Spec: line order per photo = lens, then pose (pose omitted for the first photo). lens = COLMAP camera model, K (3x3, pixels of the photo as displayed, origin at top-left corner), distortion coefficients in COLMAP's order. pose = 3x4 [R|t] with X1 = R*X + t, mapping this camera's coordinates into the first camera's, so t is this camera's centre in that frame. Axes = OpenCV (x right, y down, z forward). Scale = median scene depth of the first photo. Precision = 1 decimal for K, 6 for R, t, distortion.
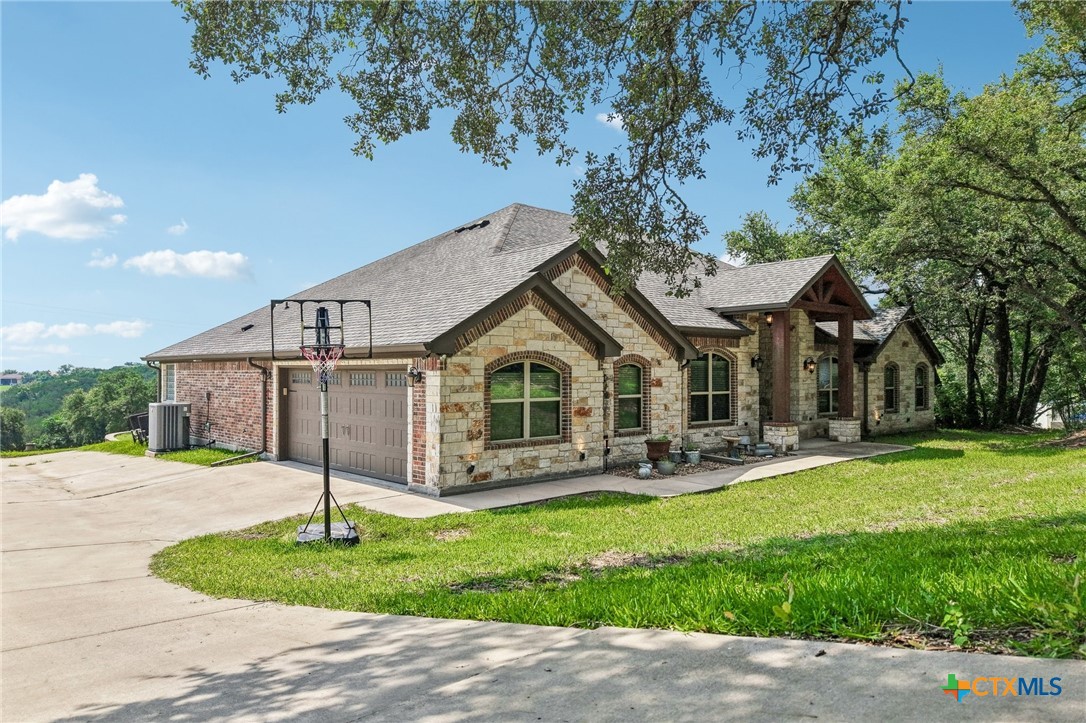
lens RADIAL K [[740.7, 0, 543.0], [0, 740.7, 361.5], [0, 0, 1]] dist [0.062789, -0.084458]
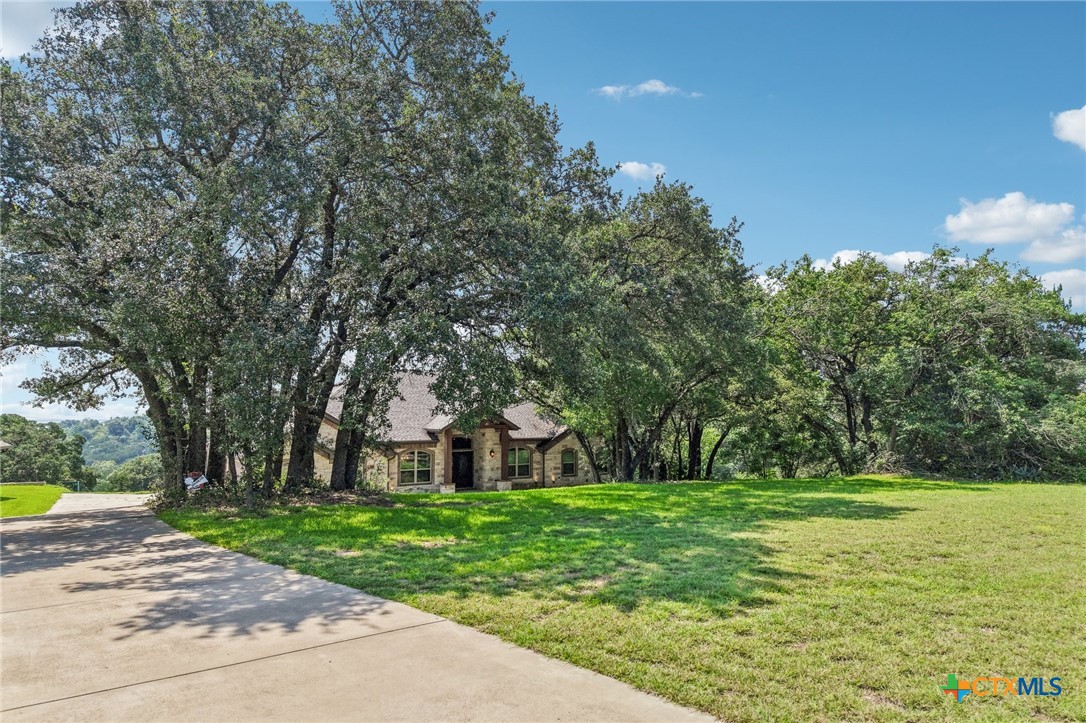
lens RADIAL K [[740.7, 0, 543.0], [0, 740.7, 361.5], [0, 0, 1]] dist [0.062789, -0.084458]
pose [[0.981087, -0.017828, -0.192747, 1.269500], [0.008090, 0.998656, -0.051188, -0.193425], [0.193400, 0.048661, 0.979912, -1.275418]]
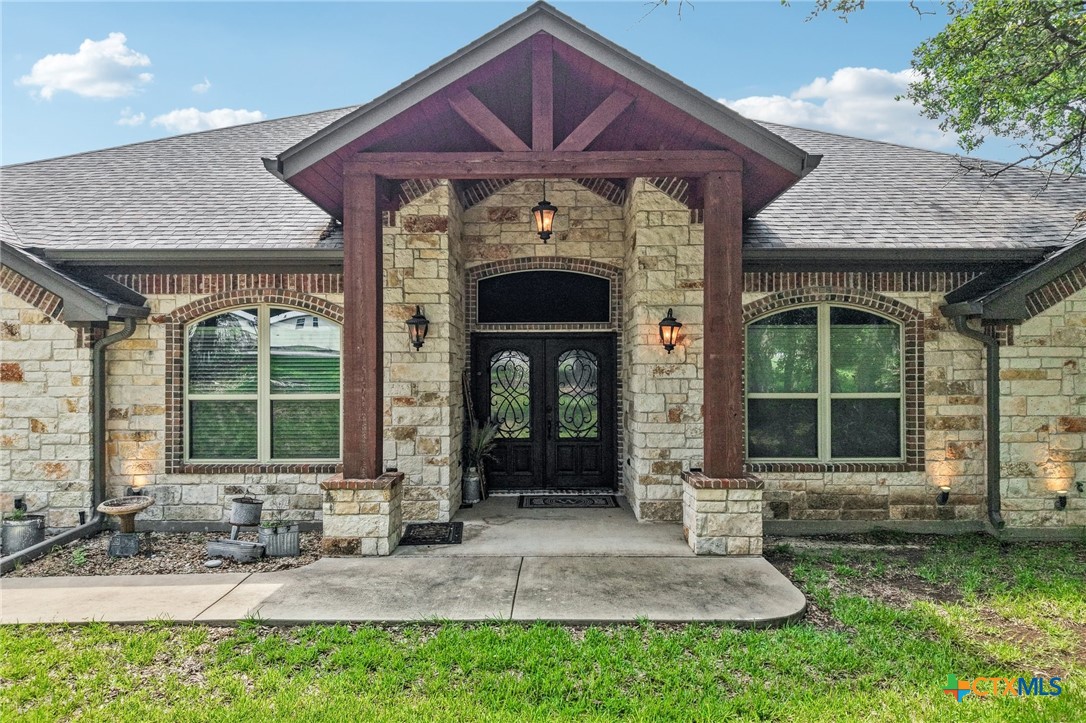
lens RADIAL K [[740.7, 0, 543.0], [0, 740.7, 361.5], [0, 0, 1]] dist [0.062789, -0.084458]
pose [[0.729855, -0.010783, -0.683517, 0.832558], [0.013168, 0.999912, -0.001713, 0.030406], [0.683475, -0.007750, 0.729932, 1.000533]]
